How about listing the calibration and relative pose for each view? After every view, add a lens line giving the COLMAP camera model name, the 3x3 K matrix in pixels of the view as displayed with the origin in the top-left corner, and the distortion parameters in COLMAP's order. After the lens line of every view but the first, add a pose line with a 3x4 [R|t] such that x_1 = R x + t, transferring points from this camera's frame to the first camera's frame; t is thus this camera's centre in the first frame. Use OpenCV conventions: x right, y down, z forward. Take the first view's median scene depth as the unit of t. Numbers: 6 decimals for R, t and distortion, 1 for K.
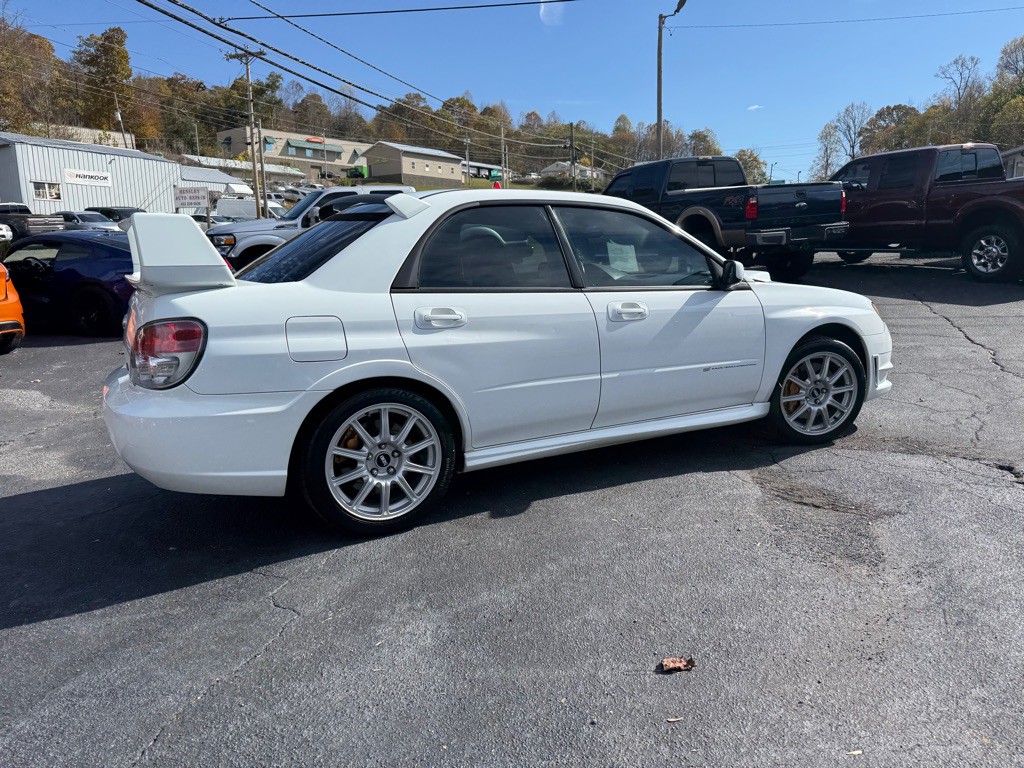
lens RADIAL K [[728.7, 0, 517.0], [0, 728.7, 388.7], [0, 0, 1]] dist [0.036597, -0.042492]
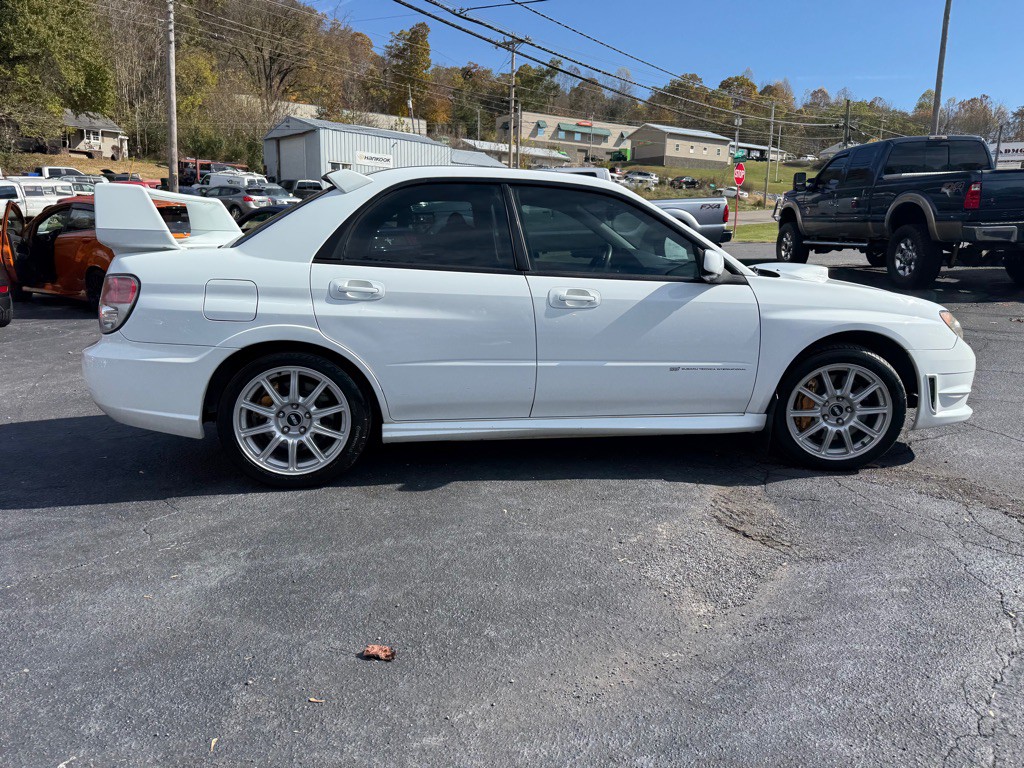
lens RADIAL K [[728.7, 0, 517.0], [0, 728.7, 388.7], [0, 0, 1]] dist [0.036597, -0.042492]
pose [[0.938175, 0.108300, -0.328783, 0.334259], [-0.101333, 0.994115, 0.038304, -0.014926], [0.330996, -0.002620, 0.943628, 0.070604]]
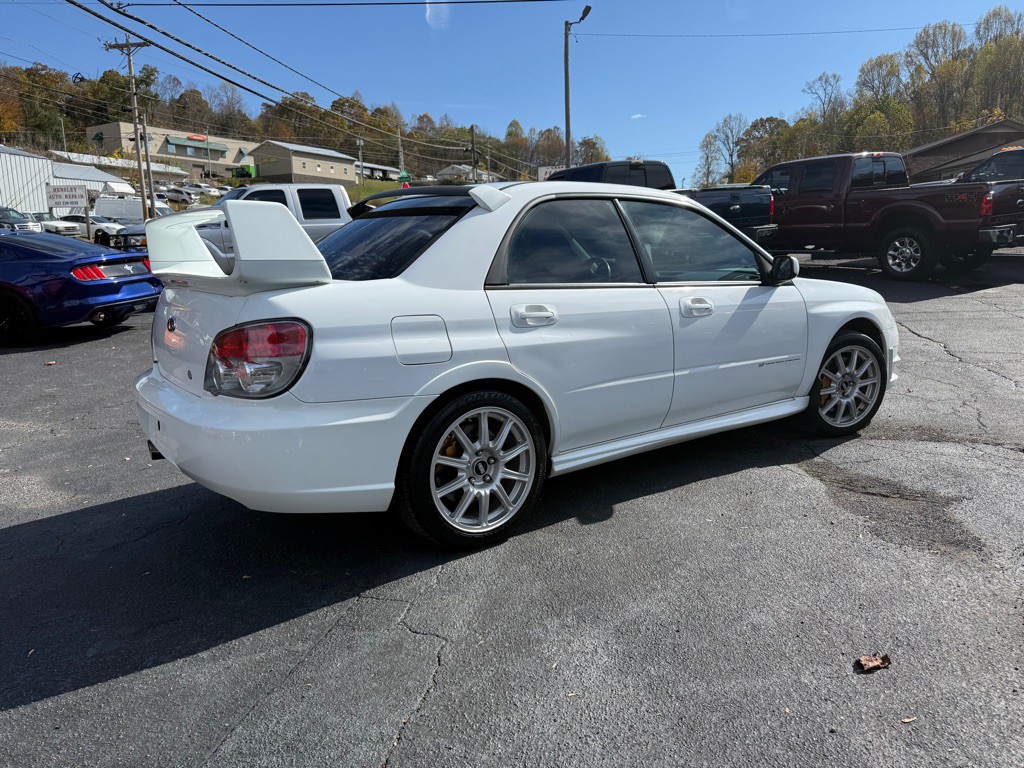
lens RADIAL K [[728.7, 0, 517.0], [0, 728.7, 388.7], [0, 0, 1]] dist [0.036597, -0.042492]
pose [[0.989686, -0.026647, 0.140751, -0.189636], [0.027310, 0.999623, -0.002777, 0.000021], [-0.140624, 0.006592, 0.990041, 0.046754]]
